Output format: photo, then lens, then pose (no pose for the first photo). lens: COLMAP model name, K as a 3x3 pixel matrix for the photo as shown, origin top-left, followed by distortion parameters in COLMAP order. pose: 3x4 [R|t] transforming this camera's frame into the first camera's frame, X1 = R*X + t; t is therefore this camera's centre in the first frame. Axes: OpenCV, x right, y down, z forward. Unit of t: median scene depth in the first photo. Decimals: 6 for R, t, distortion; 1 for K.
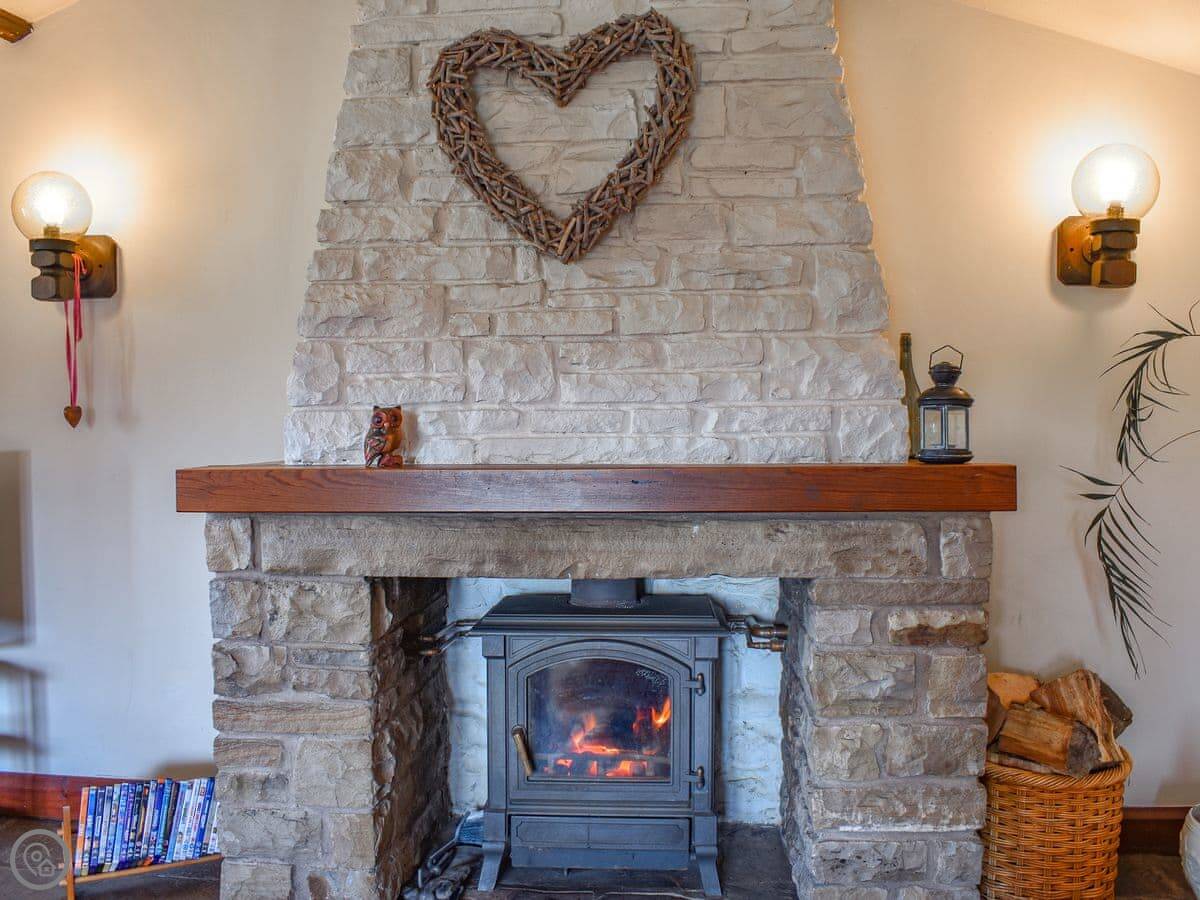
lens RADIAL K [[1067.1, 0, 600.0], [0, 1067.1, 450.0], [0, 0, 1]] dist [-0.086565, 0.000330]
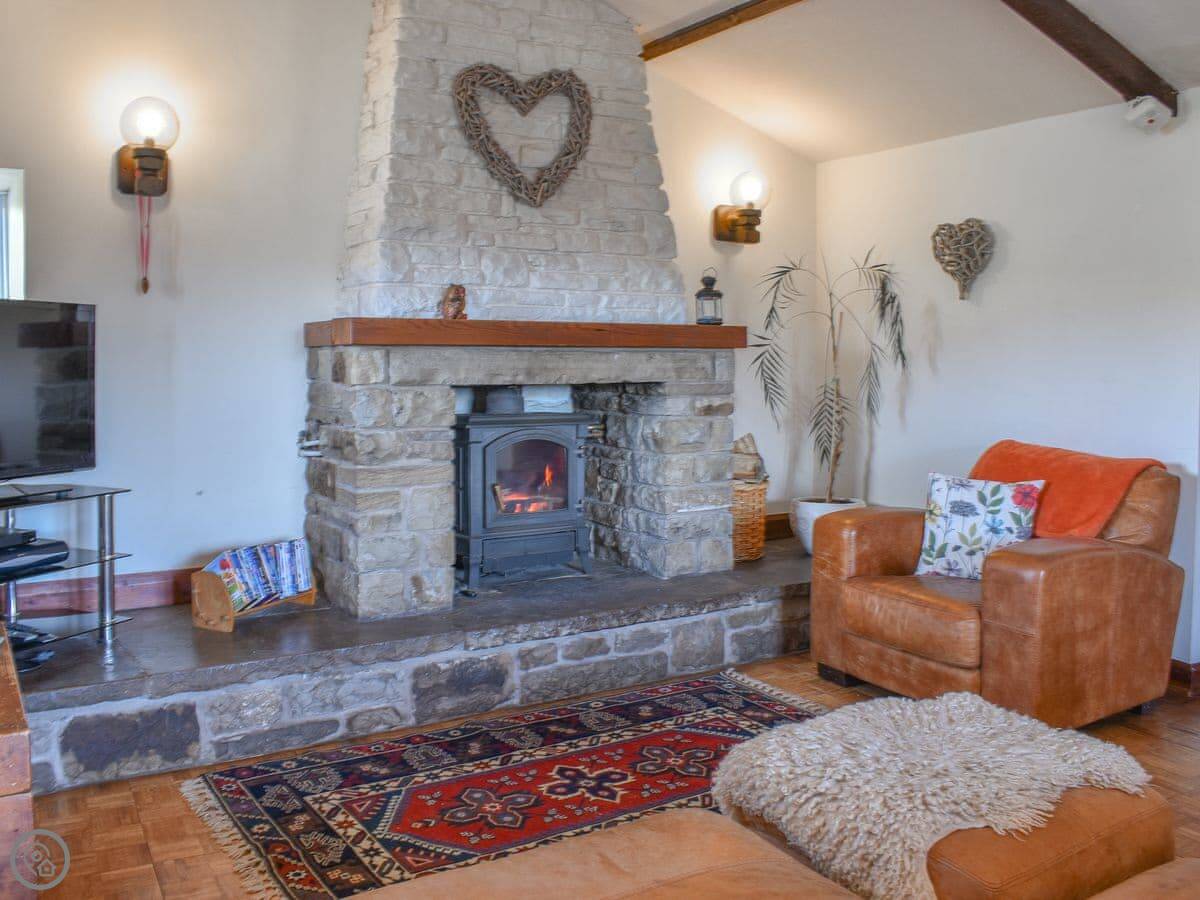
lens RADIAL K [[1073.0, 0, 606.6], [0, 1073.0, 382.6], [0, 0, 1]] dist [-0.074847, 0.009461]
pose [[0.788603, -0.005573, 0.614877, -1.017471], [0.010974, 0.999927, -0.005013, 0.120774], [-0.614805, 0.010701, 0.788607, -0.454426]]
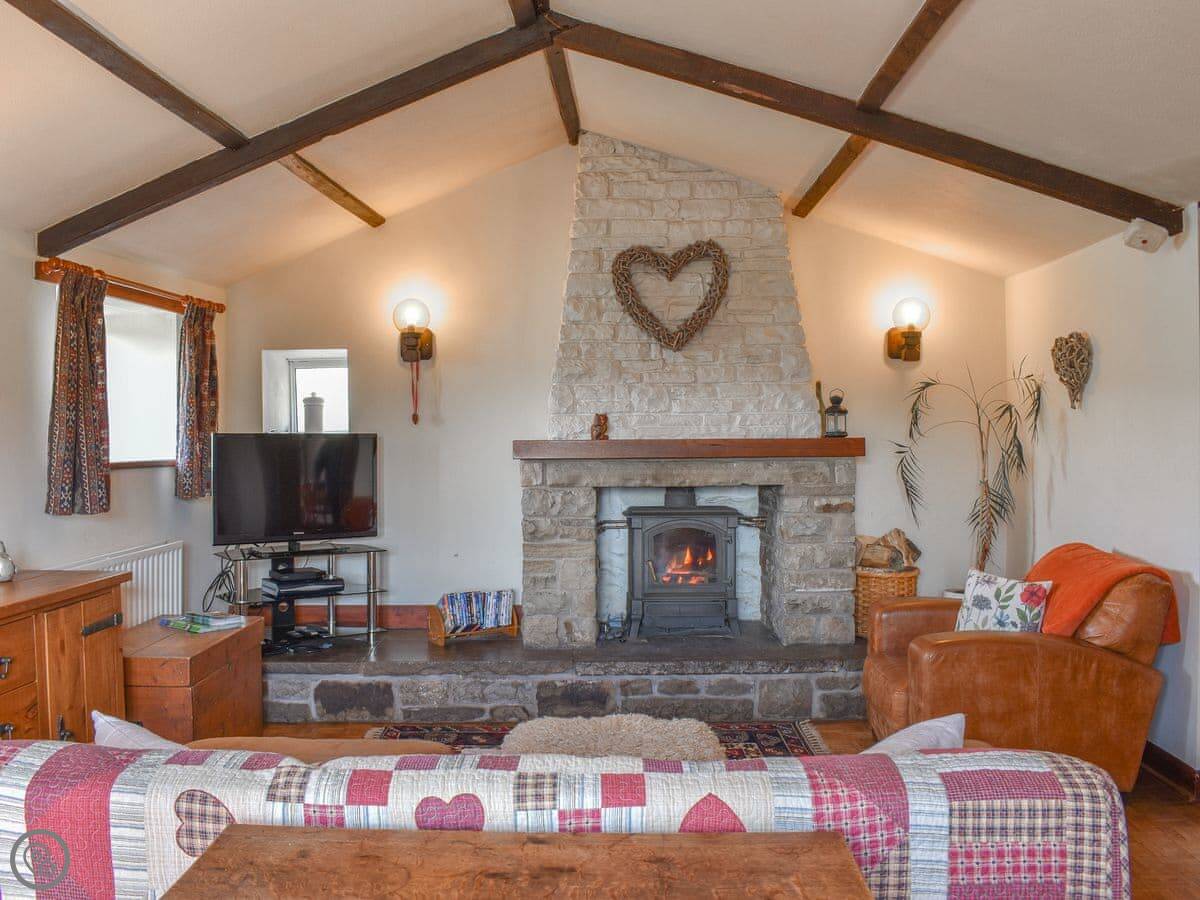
lens RADIAL K [[1067.1, 0, 600.0], [0, 1067.1, 450.0], [0, 0, 1]] dist [-0.086565, 0.000330]
pose [[0.995486, -0.001622, 0.094899, -0.409821], [0.003583, 0.999783, -0.020499, 0.082843], [-0.094845, 0.020746, 0.995276, -1.264990]]
